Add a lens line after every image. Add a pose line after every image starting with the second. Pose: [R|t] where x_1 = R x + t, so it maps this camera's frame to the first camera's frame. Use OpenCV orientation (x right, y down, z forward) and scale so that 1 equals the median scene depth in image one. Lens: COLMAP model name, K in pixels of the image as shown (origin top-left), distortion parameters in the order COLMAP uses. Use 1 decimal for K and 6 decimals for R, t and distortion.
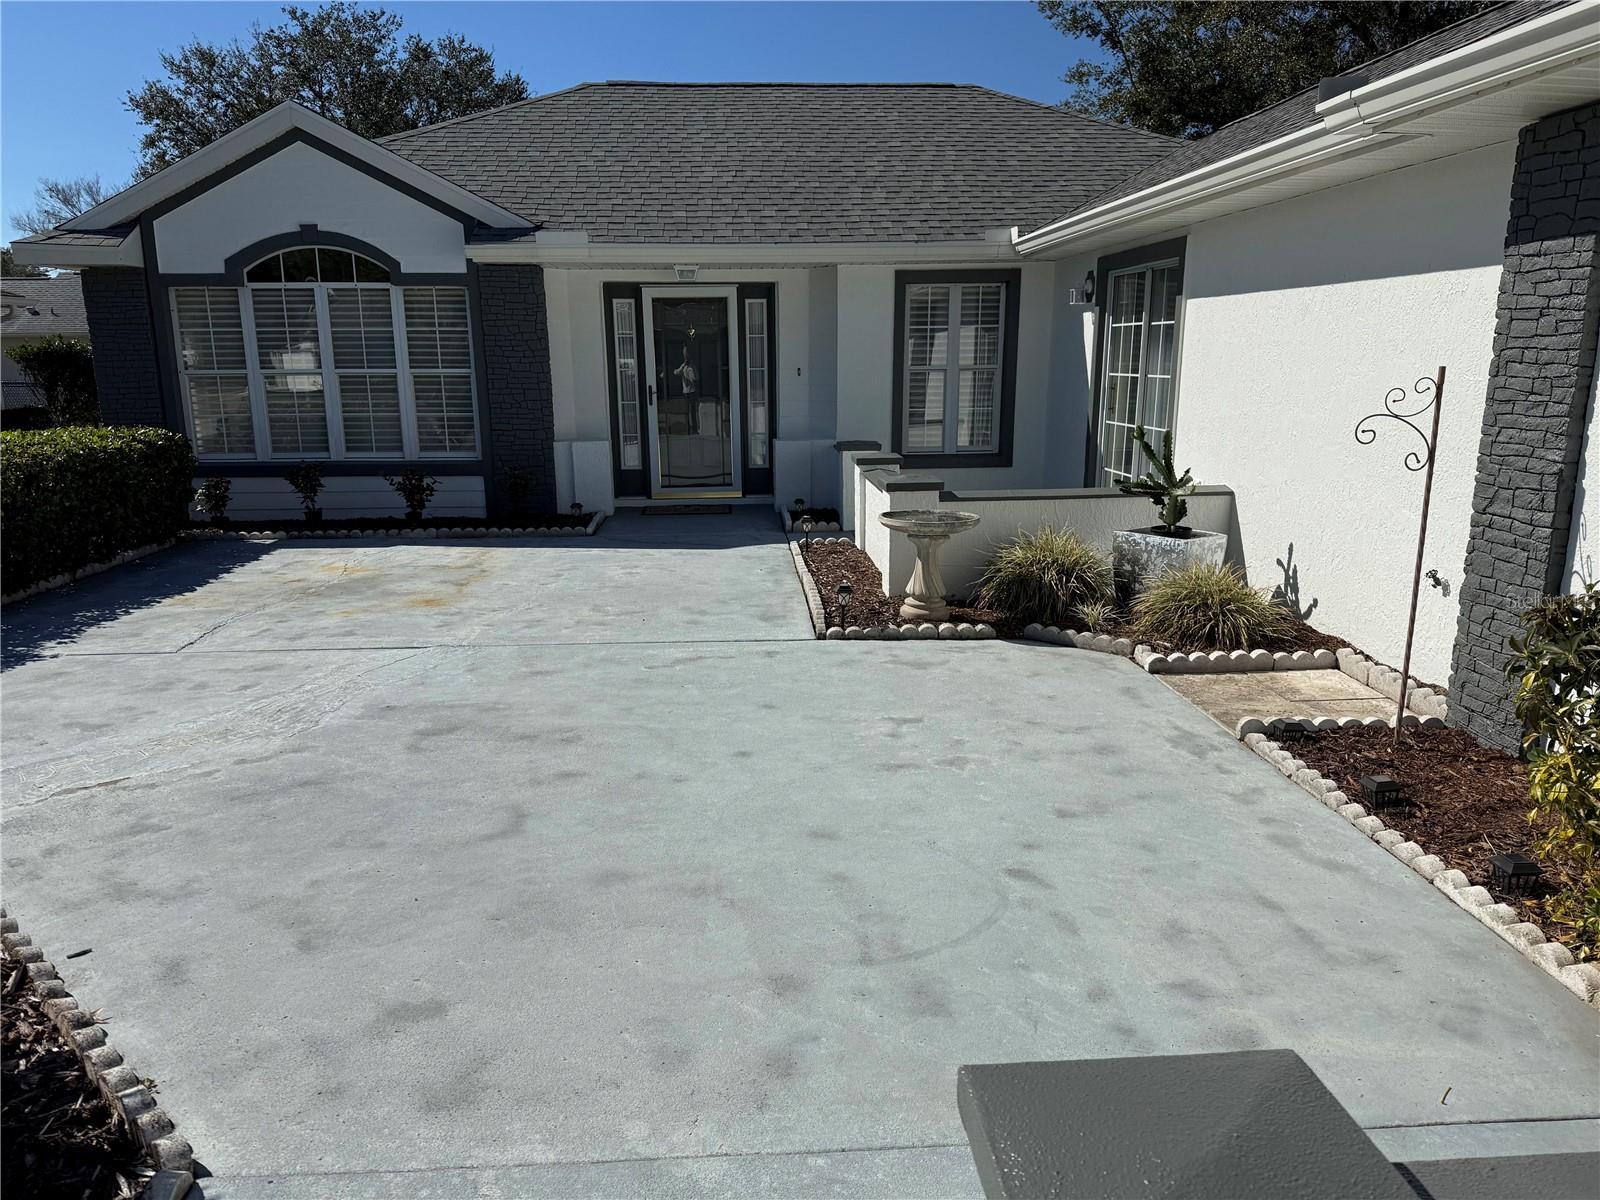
lens RADIAL K [[1133.0, 0, 800.6], [0, 1133.0, 607.8], [0, 0, 1]] dist [0.066305, -0.051006]
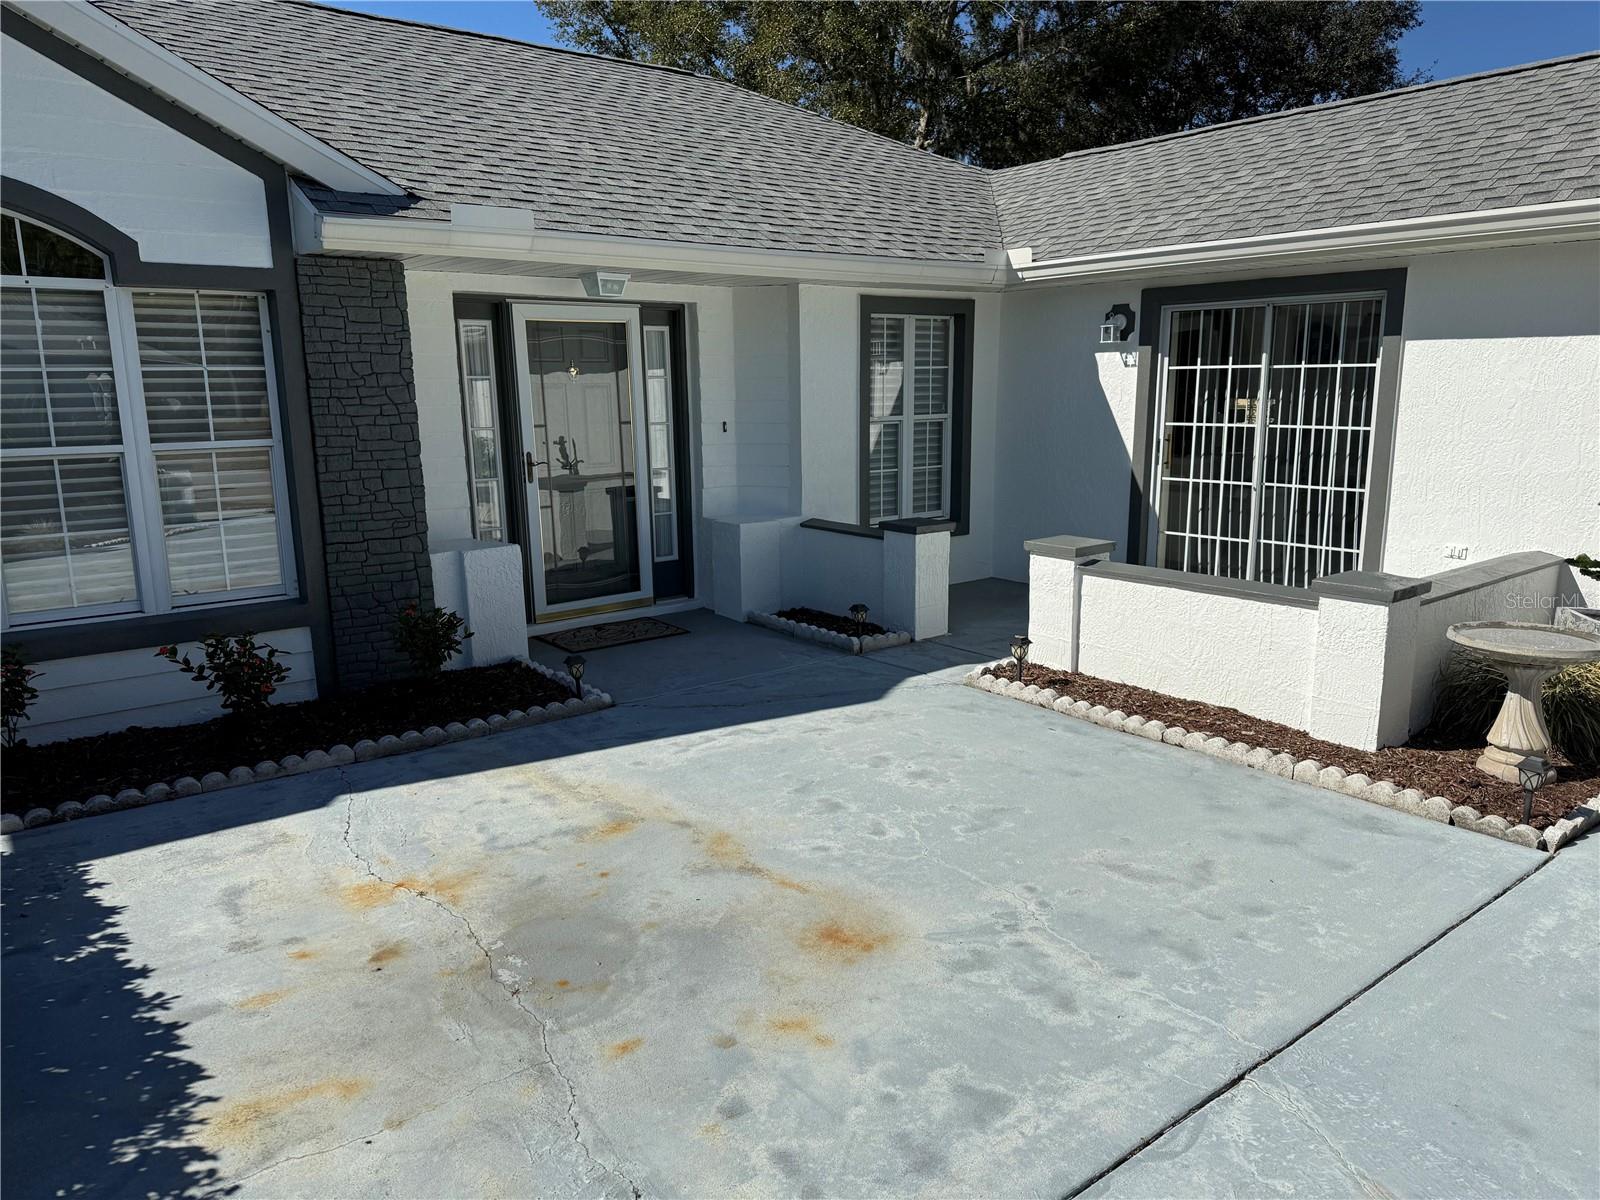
lens RADIAL K [[1133.0, 0, 800.9], [0, 1133.0, 597.7], [0, 0, 1]] dist [0.066305, -0.051006]
pose [[0.818192, -0.112894, 0.563752, -0.406668], [0.131045, 0.991341, 0.008332, -0.104107], [-0.559812, 0.067060, 0.825902, 0.401748]]
